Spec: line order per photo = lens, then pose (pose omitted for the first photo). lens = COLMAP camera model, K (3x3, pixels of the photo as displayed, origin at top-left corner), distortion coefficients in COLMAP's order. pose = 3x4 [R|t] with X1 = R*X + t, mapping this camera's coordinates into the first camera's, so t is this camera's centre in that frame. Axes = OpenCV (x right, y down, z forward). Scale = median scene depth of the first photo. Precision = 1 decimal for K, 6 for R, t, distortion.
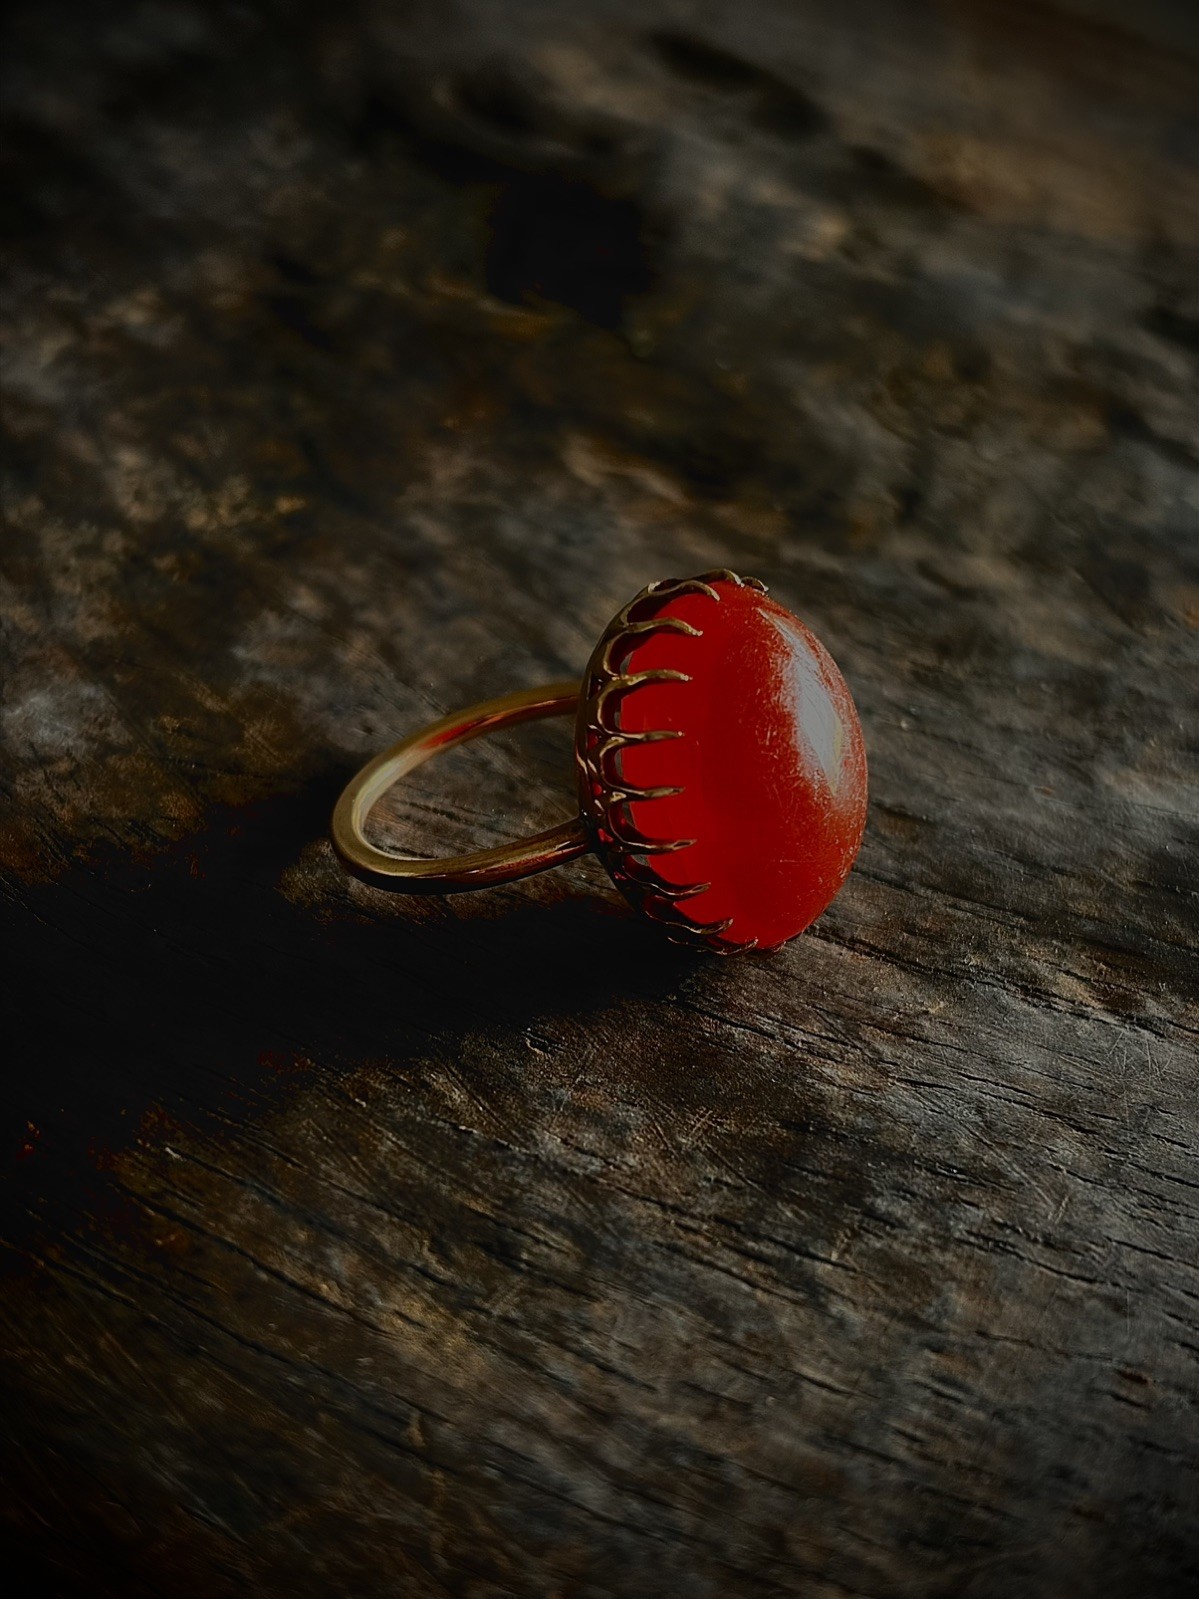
lens RADIAL K [[2567.9, 0, 595.2], [0, 2567.9, 790.9], [0, 0, 1]] dist [0.111361, 0.000000]
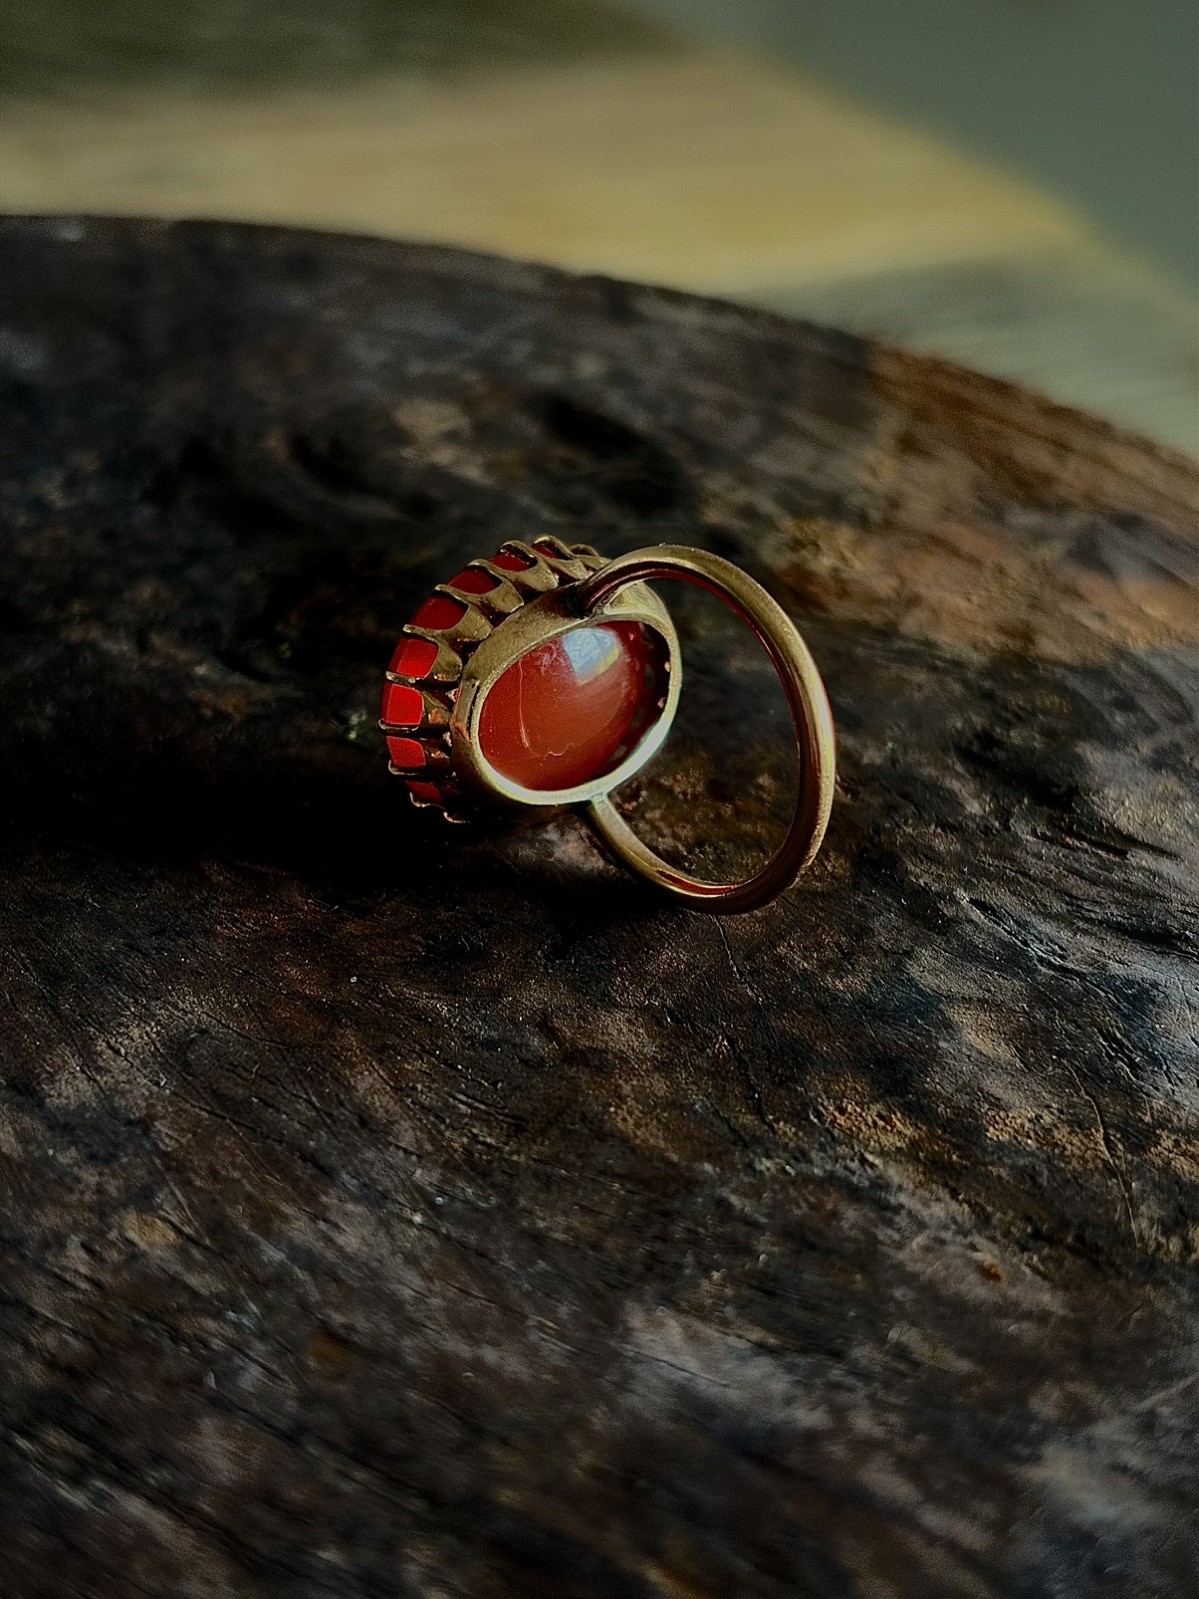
lens RADIAL K [[2567.9, 0, 586.1], [0, 2567.9, 805.7], [0, 0, 1]] dist [0.111361, 0.000000]
pose [[0.982153, 0.080410, -0.170029, 0.334945], [-0.101625, 0.987561, -0.119985, -0.069567], [0.158266, 0.135122, 0.978107, 0.227792]]
